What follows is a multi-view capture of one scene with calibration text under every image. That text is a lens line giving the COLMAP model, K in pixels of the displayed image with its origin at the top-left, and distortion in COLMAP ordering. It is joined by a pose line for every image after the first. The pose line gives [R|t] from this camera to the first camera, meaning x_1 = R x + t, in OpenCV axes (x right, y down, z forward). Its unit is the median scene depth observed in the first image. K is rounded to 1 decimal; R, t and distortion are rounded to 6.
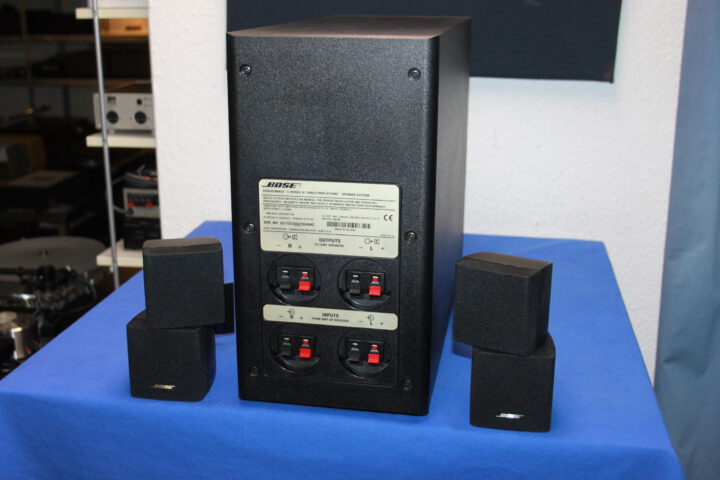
lens RADIAL K [[874.1, 0, 358.9], [0, 874.1, 237.2], [0, 0, 1]] dist [-0.019854, 0.000000]
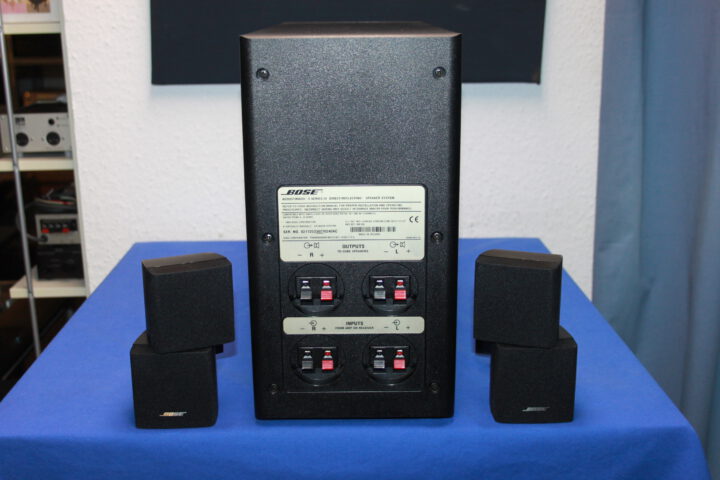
lens RADIAL K [[874.1, 0, 355.8], [0, 874.1, 239.9], [0, 0, 1]] dist [-0.019854, 0.000000]
pose [[0.983645, -0.062373, 0.168974, -0.110160], [0.065001, 0.997834, -0.010059, 0.003653], [-0.167981, 0.020878, 0.985569, 0.020842]]
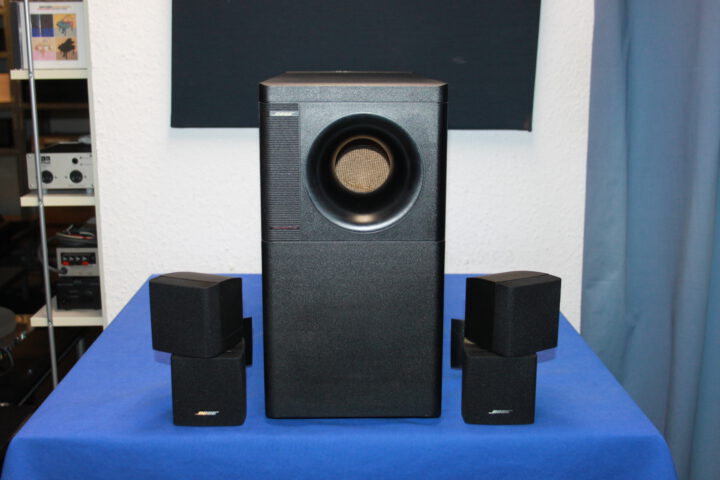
lens RADIAL K [[874.1, 0, 364.6], [0, 874.1, 240.3], [0, 0, 1]] dist [-0.019854, 0.000000]
pose [[0.983724, -0.041367, 0.174859, -0.118664], [0.053191, 0.996564, -0.063483, 0.021149], [-0.171632, 0.071751, 0.982545, -0.048741]]
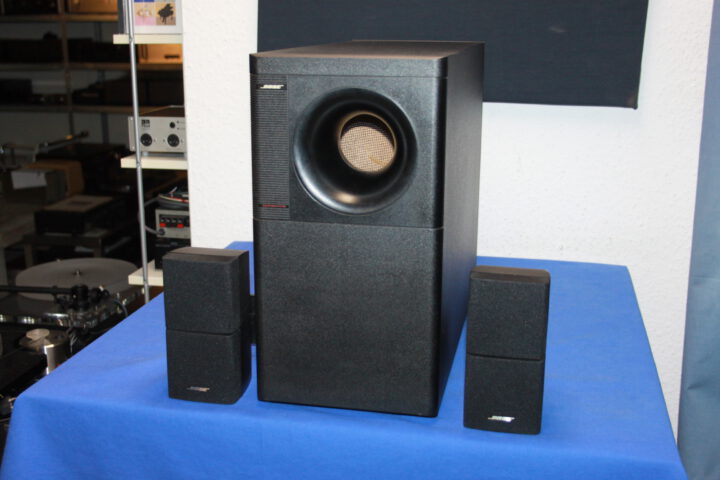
lens RADIAL K [[883.6, 0, 358.9], [0, 883.6, 239.1], [0, 0, 1]] dist [-0.020039, 0.000000]
pose [[0.999056, 0.012227, -0.041690, 0.014456], [-0.013597, 0.999371, -0.032738, 0.011573], [0.041263, 0.033274, 0.998594, -0.026904]]
